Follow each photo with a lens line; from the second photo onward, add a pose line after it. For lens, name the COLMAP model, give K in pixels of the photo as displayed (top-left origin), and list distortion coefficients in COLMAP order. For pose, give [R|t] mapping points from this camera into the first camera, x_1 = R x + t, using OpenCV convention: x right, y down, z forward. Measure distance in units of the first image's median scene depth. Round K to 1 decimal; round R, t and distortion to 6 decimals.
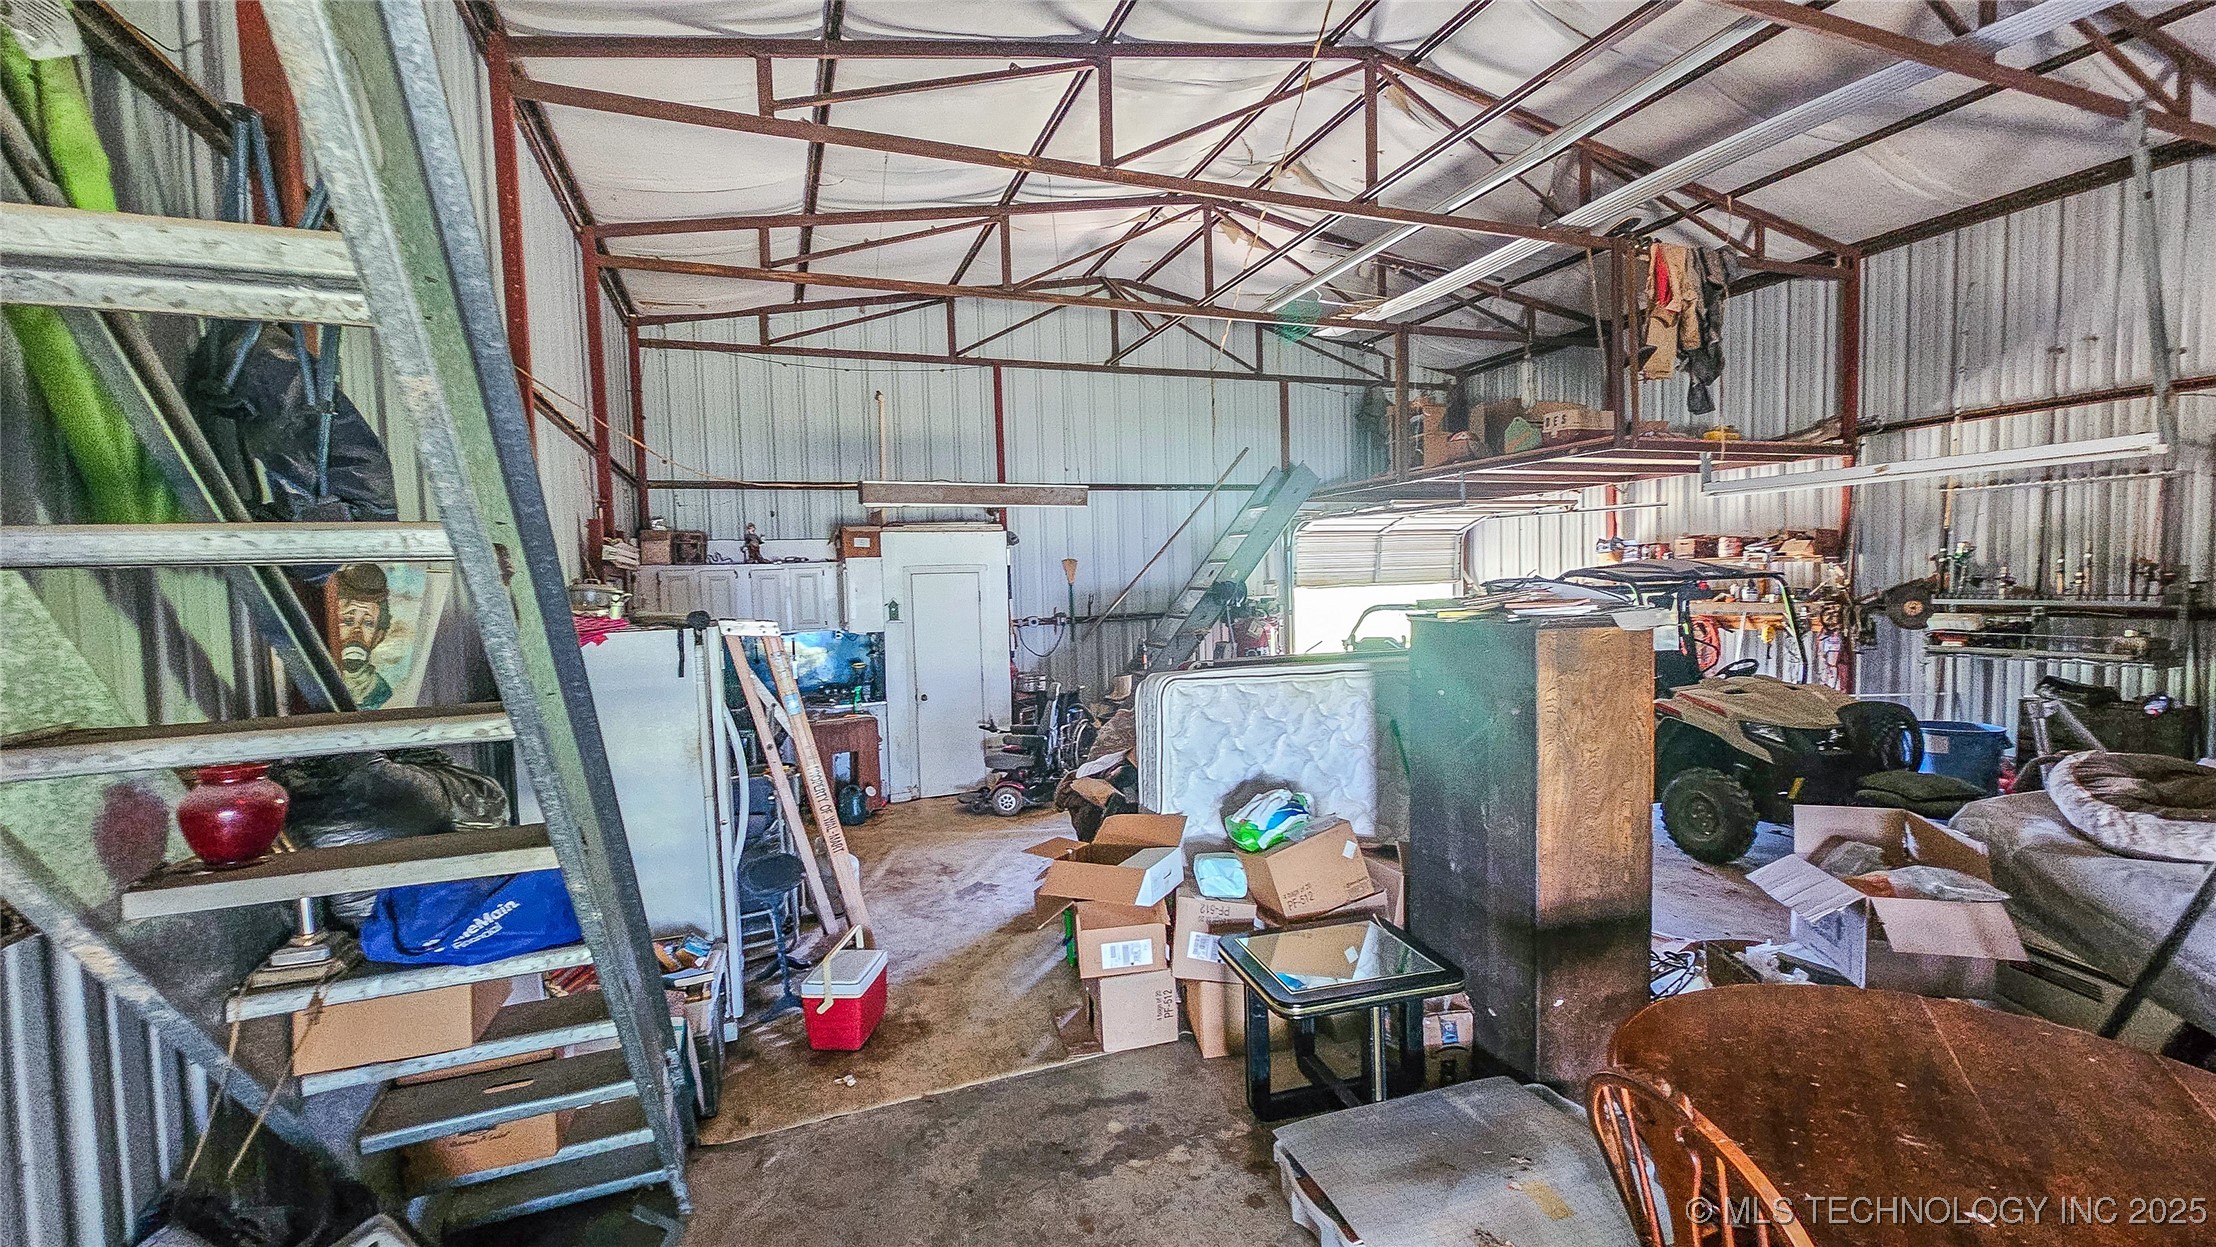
lens RADIAL K [[891.9, 0, 1107.1], [0, 891.9, 632.4], [0, 0, 1]] dist [-0.001056, -0.000996]
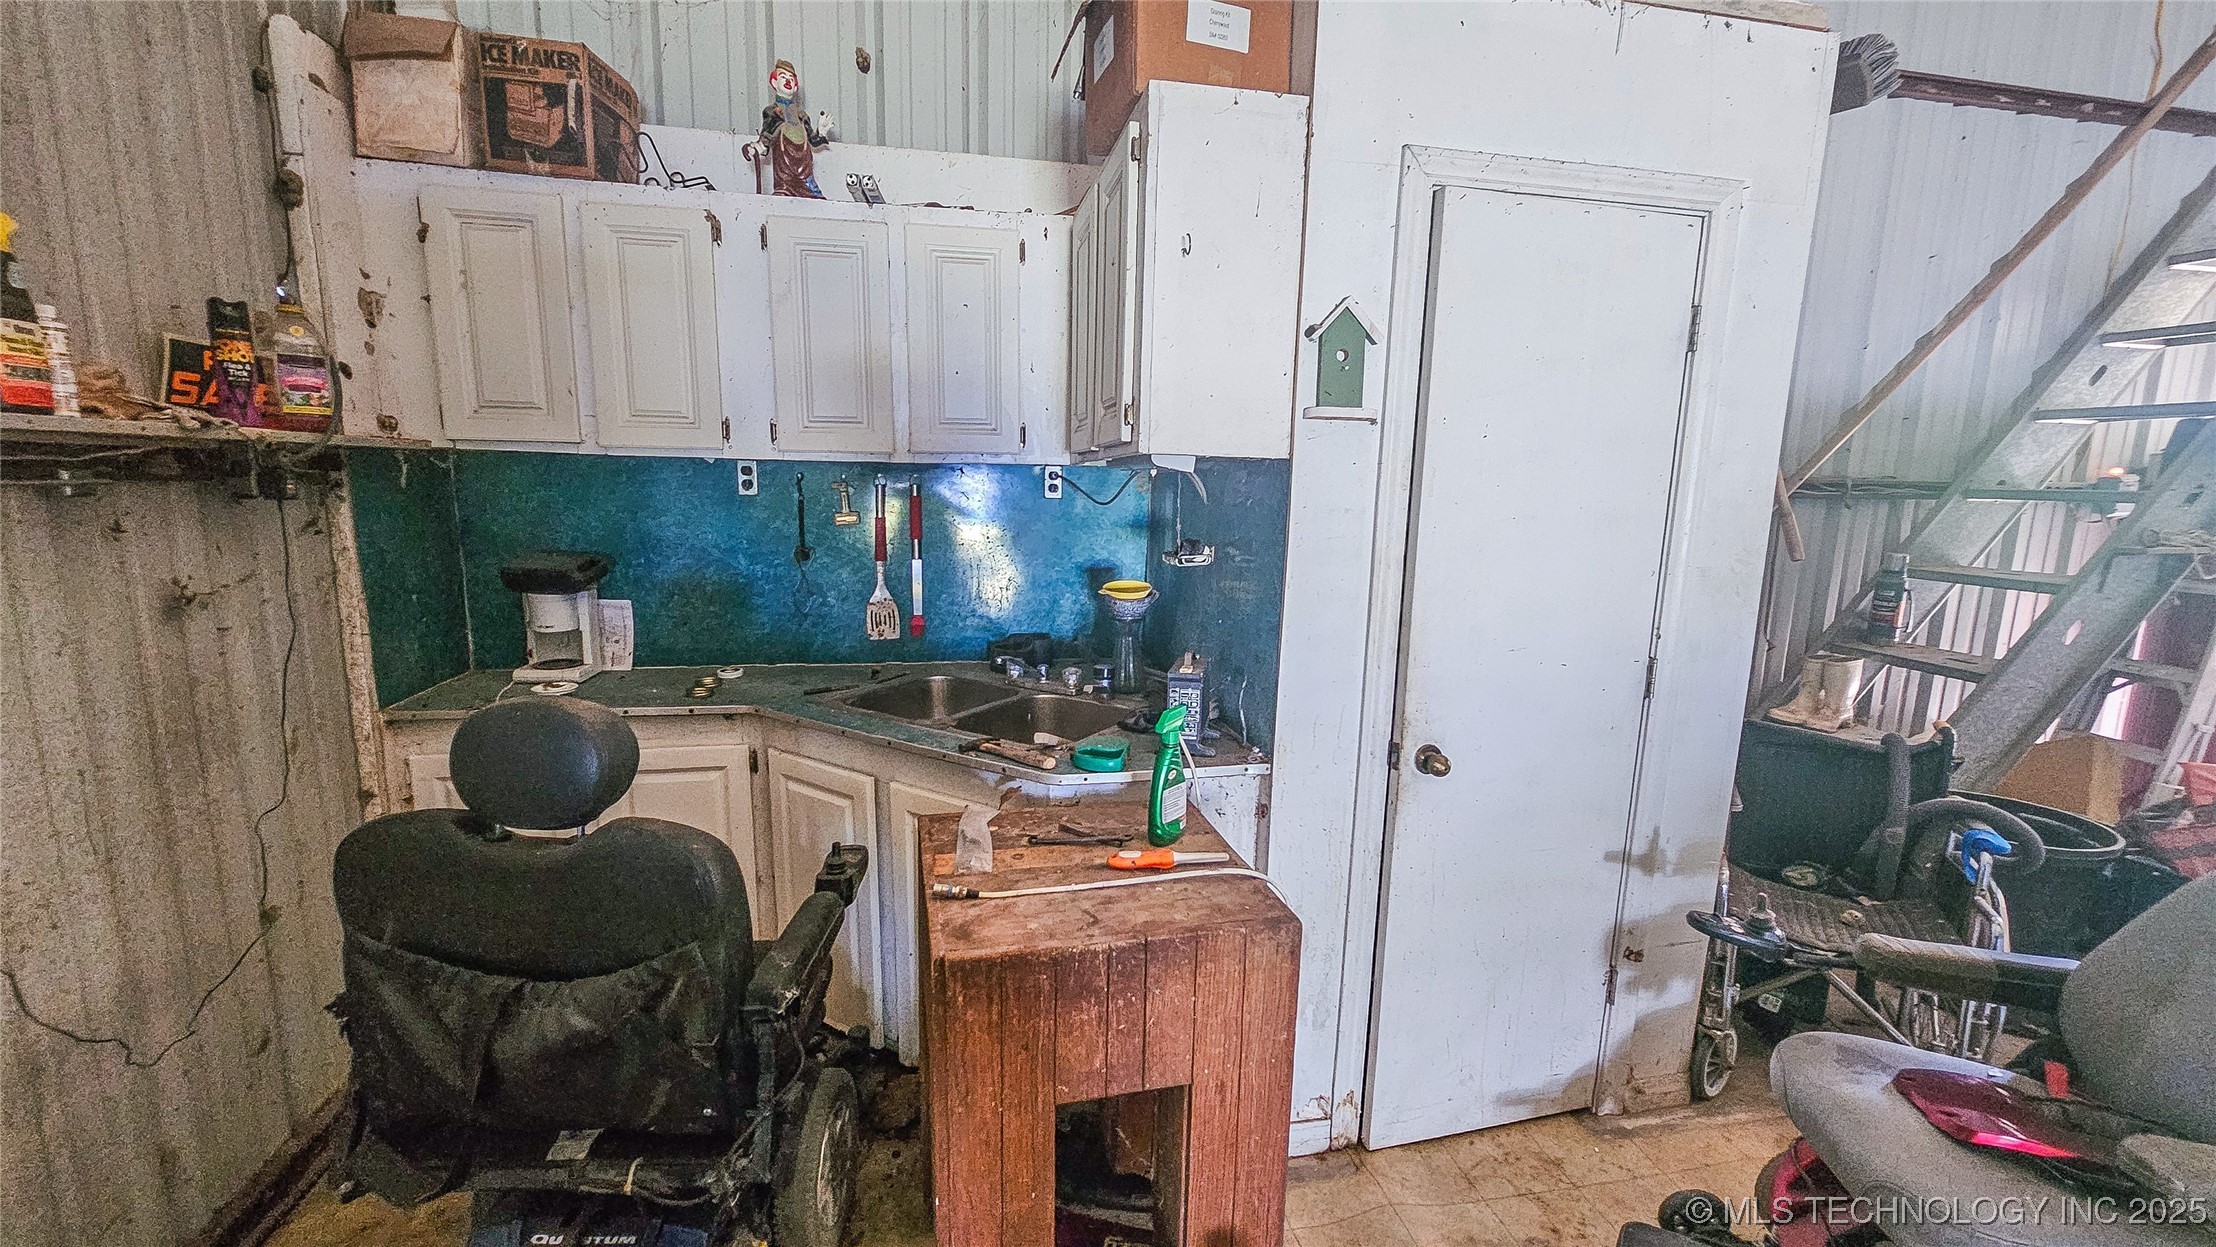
lens RADIAL K [[891.9, 0, 1108.9], [0, 891.9, 630.1], [0, 0, 1]] dist [-0.001056, -0.000996]
pose [[0.983814, 0.073191, -0.163565, -0.248759], [-0.055940, 0.992609, 0.107698, 0.020500], [0.170239, -0.096805, 0.980636, 0.752063]]
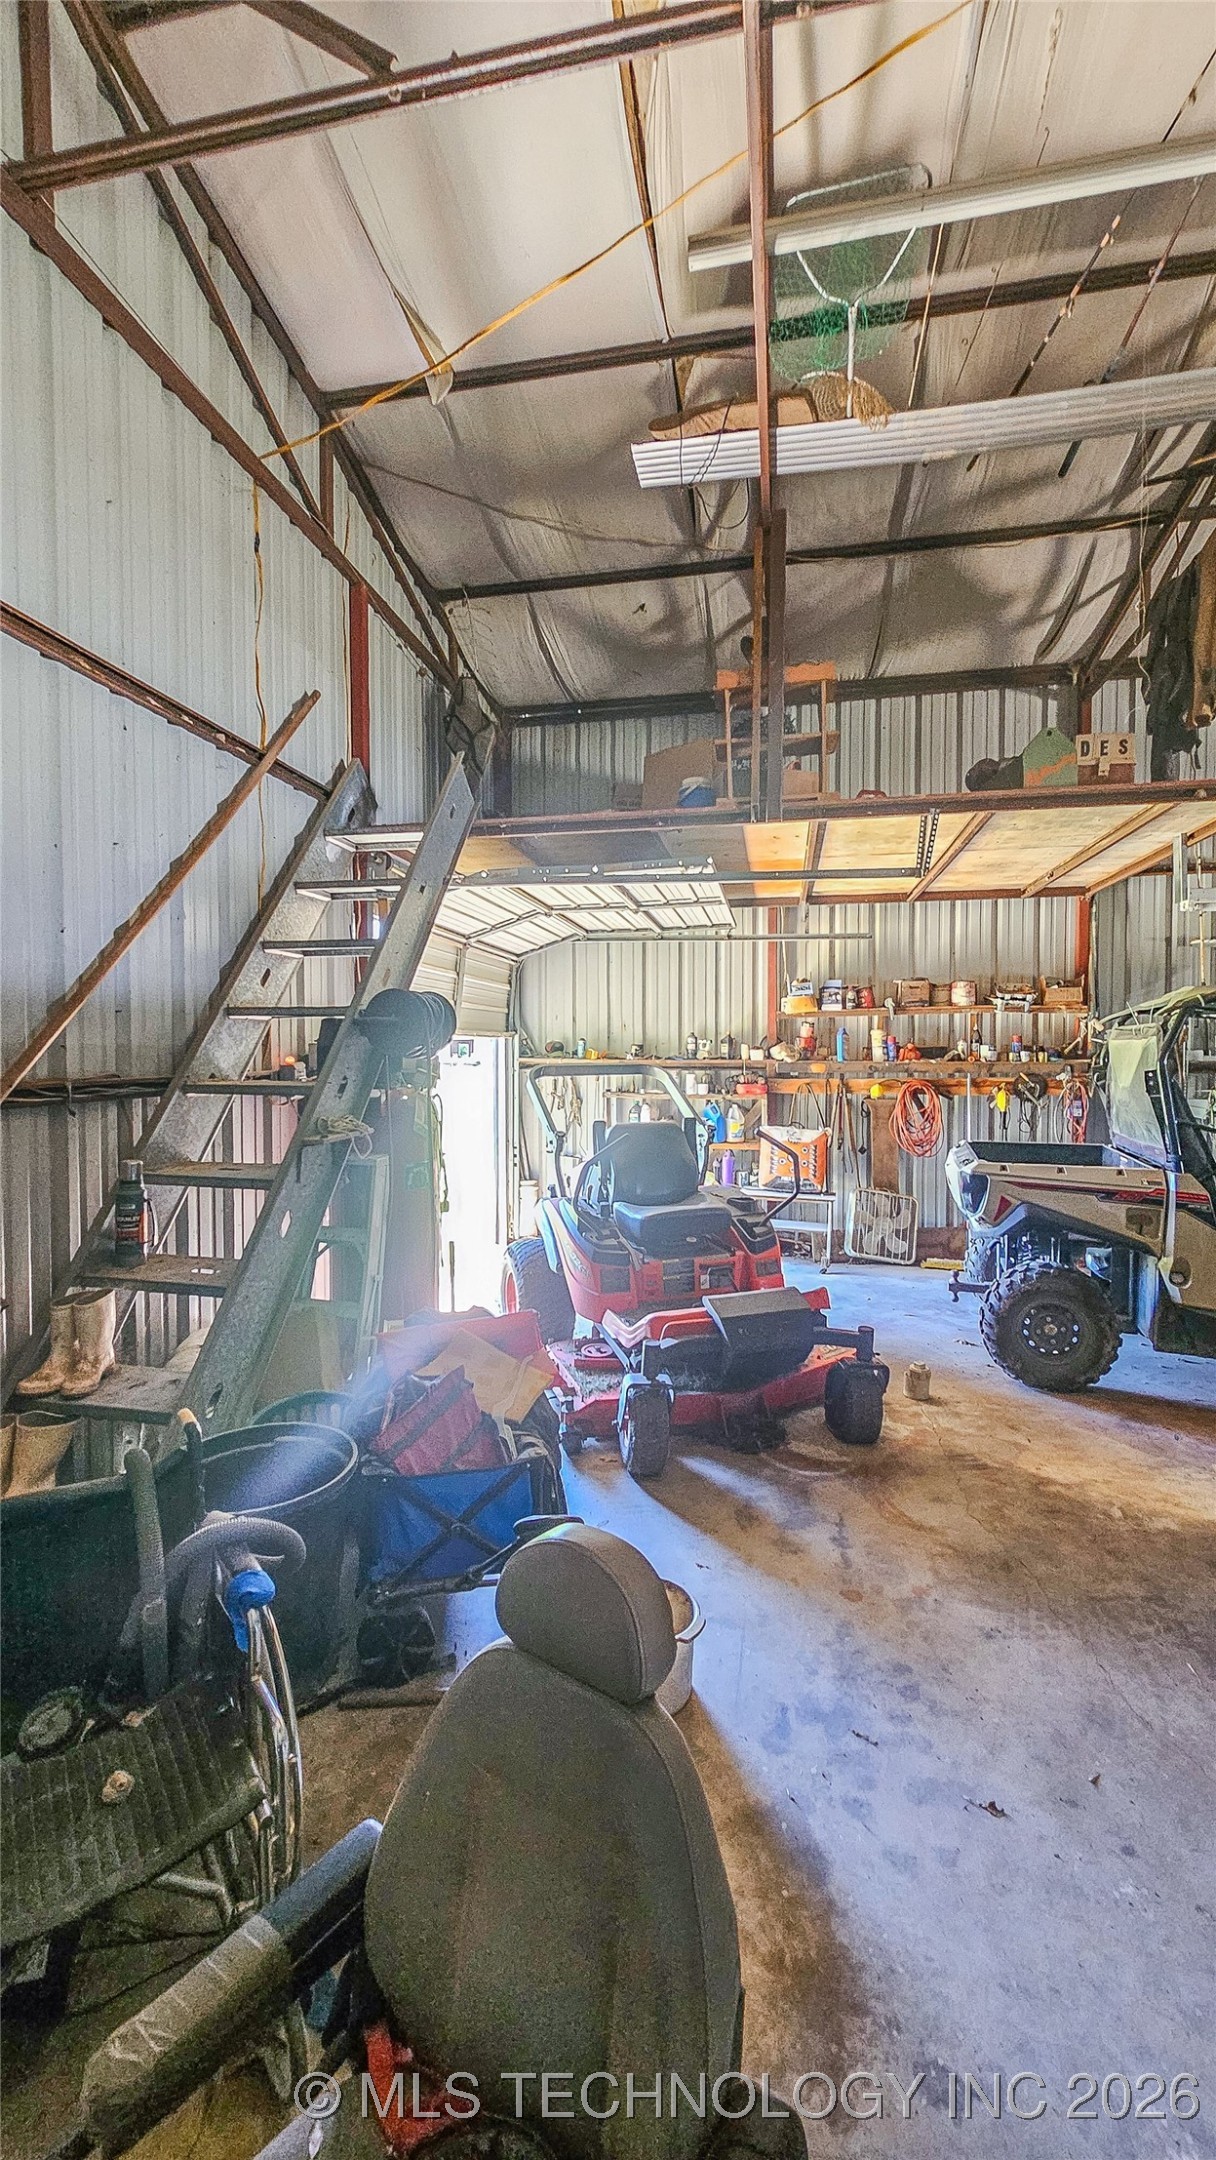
lens RADIAL K [[869.4, 0, 613.8], [0, 869.4, 1083.3], [0, 0, 1]] dist [-0.001056, -0.000996]
pose [[0.517363, -0.006777, 0.855739, -0.163454], [0.038977, 0.999117, -0.015653, -0.010133], [-0.854878, 0.041453, 0.517170, 0.864410]]
